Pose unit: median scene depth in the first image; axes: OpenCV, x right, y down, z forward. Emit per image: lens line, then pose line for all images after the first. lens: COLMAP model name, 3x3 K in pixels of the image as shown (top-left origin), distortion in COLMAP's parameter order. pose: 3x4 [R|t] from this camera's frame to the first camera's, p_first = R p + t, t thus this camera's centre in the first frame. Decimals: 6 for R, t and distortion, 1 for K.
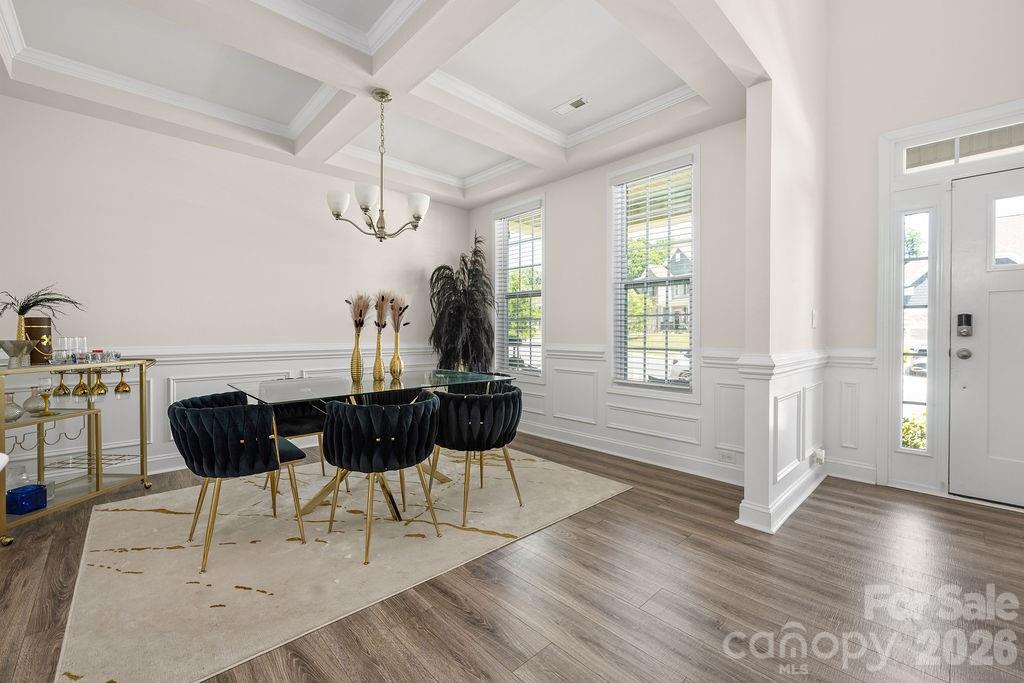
lens RADIAL K [[423.1, 0, 504.2], [0, 423.1, 338.2], [0, 0, 1]] dist [-0.001315, -0.001926]
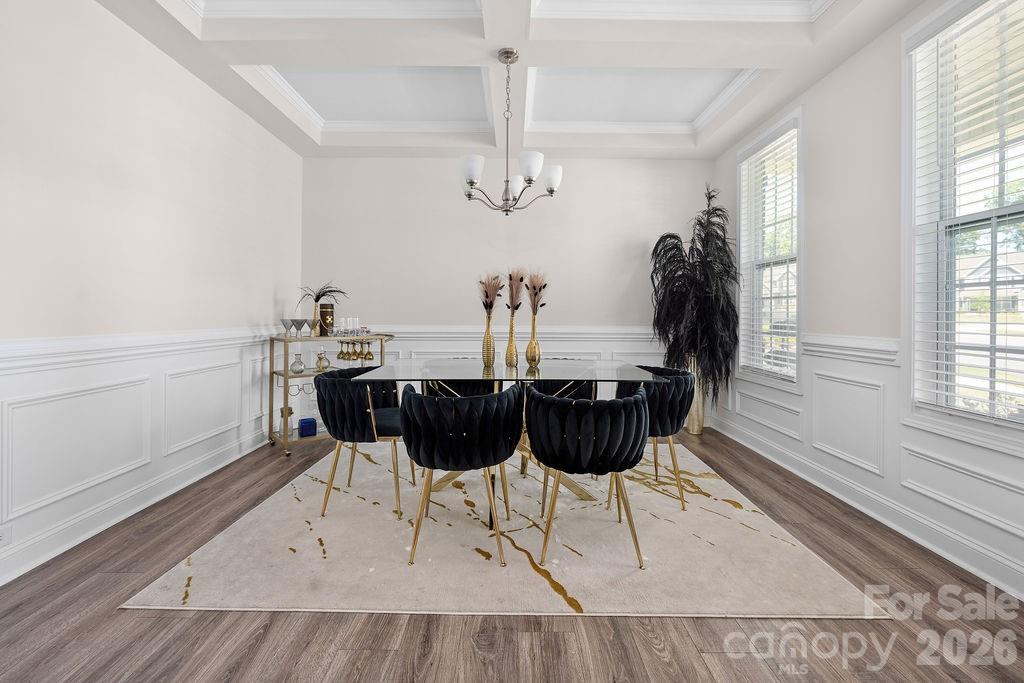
lens RADIAL K [[423.1, 0, 511.8], [0, 423.1, 316.8], [0, 0, 1]] dist [-0.001315, -0.001926]
pose [[0.735677, 0.005928, -0.677306, 0.325217], [-0.013487, 0.999892, -0.005898, -0.003577], [0.677198, 0.013474, 0.735677, 0.324820]]
